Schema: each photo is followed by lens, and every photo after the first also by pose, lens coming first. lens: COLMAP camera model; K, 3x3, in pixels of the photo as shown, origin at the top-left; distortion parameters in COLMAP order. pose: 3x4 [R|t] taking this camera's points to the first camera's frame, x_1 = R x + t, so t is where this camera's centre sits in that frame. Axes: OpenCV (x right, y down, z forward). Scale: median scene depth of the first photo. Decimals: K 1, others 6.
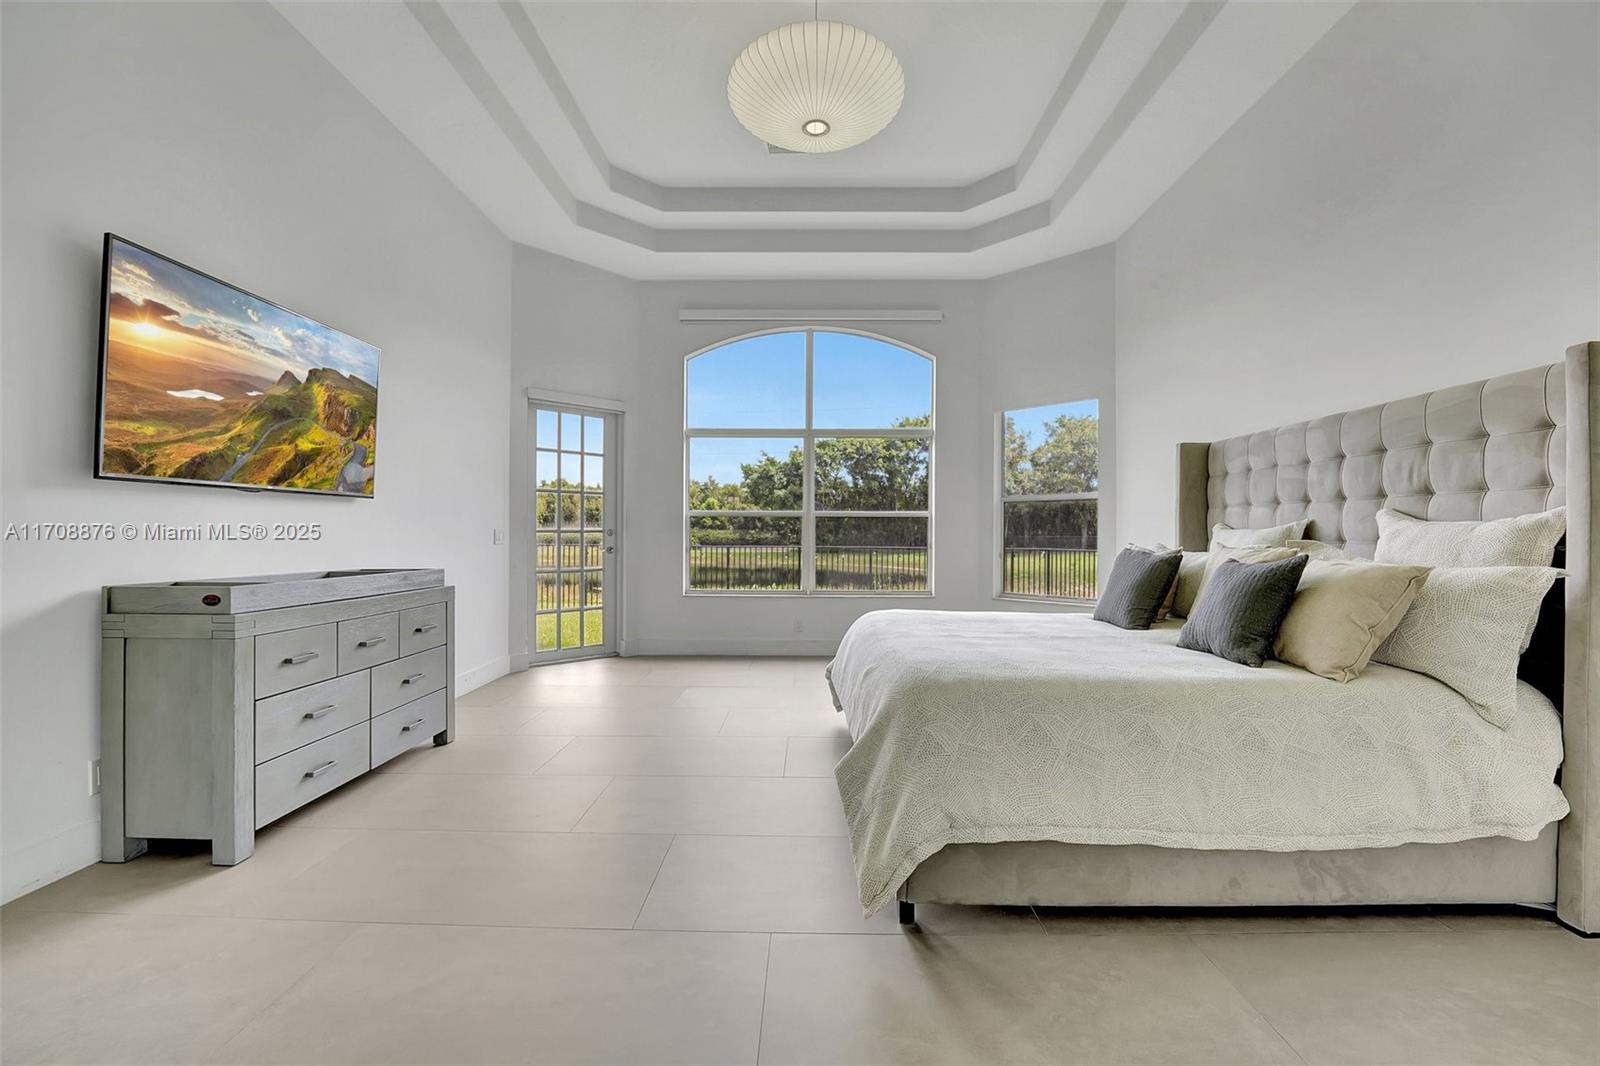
lens RADIAL K [[657.1, 0, 800.0], [0, 657.1, 533.0], [0, 0, 1]] dist [-0.000742, -0.000029]
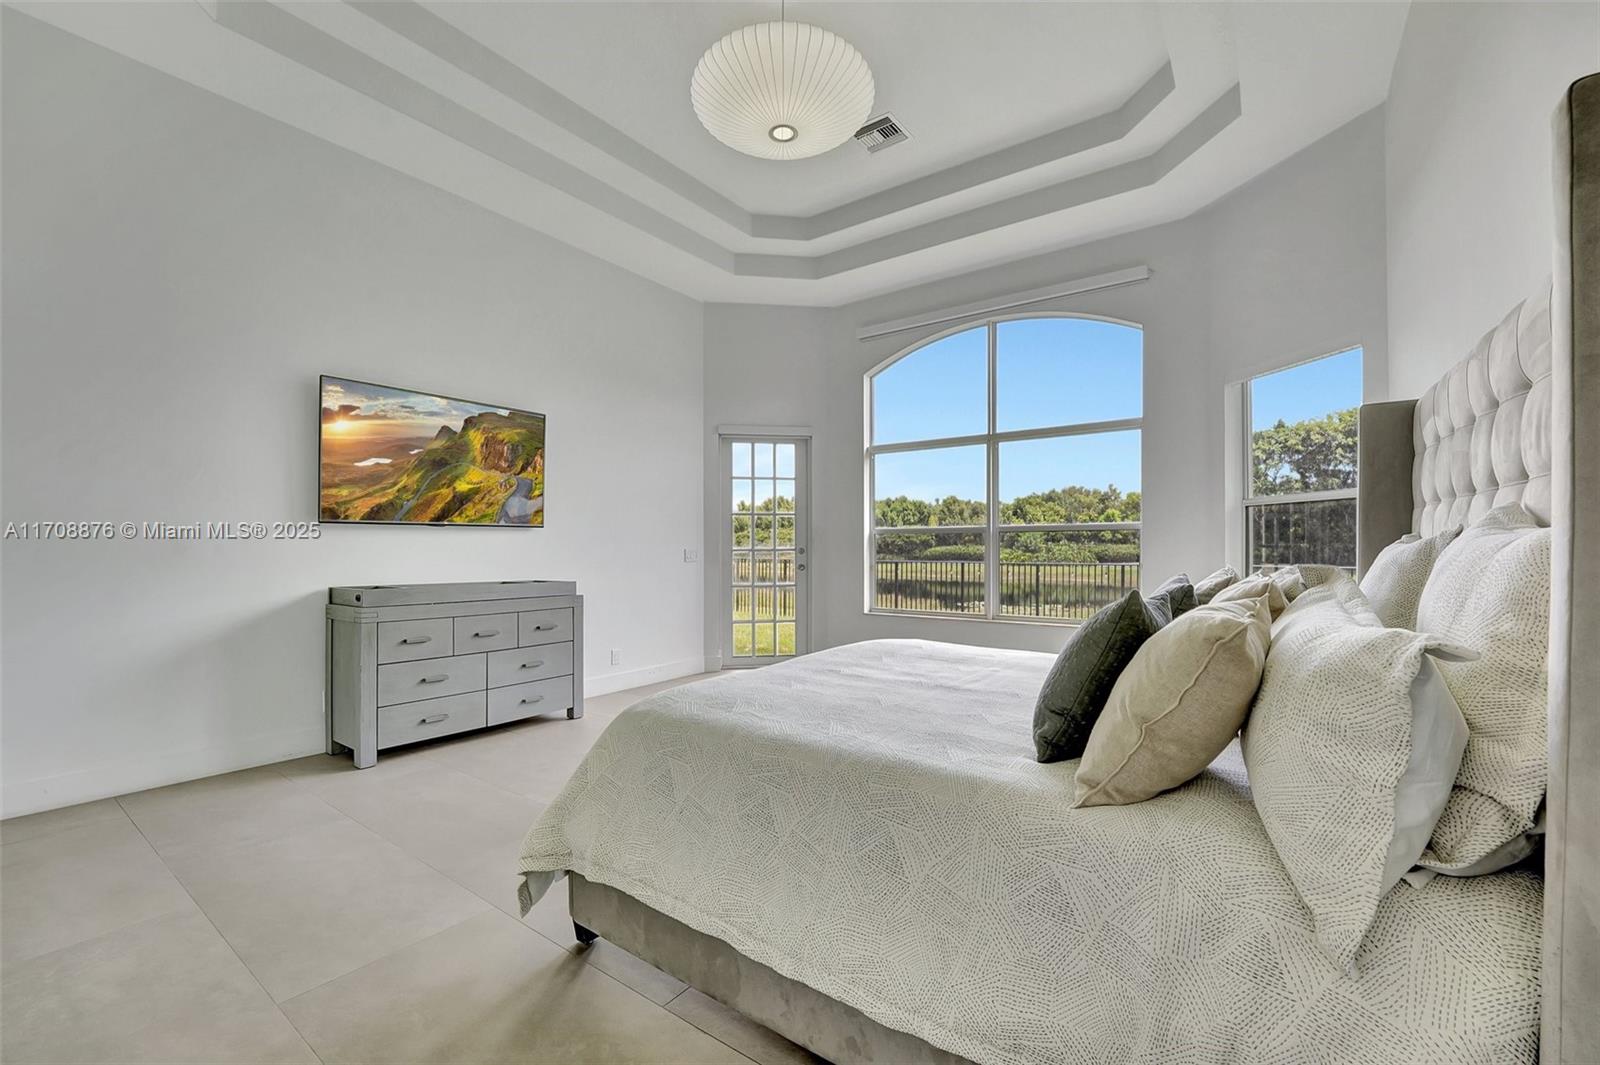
lens RADIAL K [[663.5, 0, 801.1], [0, 663.5, 547.4], [0, 0, 1]] dist [-0.011110, -0.000067]
pose [[0.819439, -0.007011, -0.573124, 0.372138], [0.006348, 0.999975, -0.003155, -0.002919], [0.573131, -0.001053, 0.819463, 0.135755]]
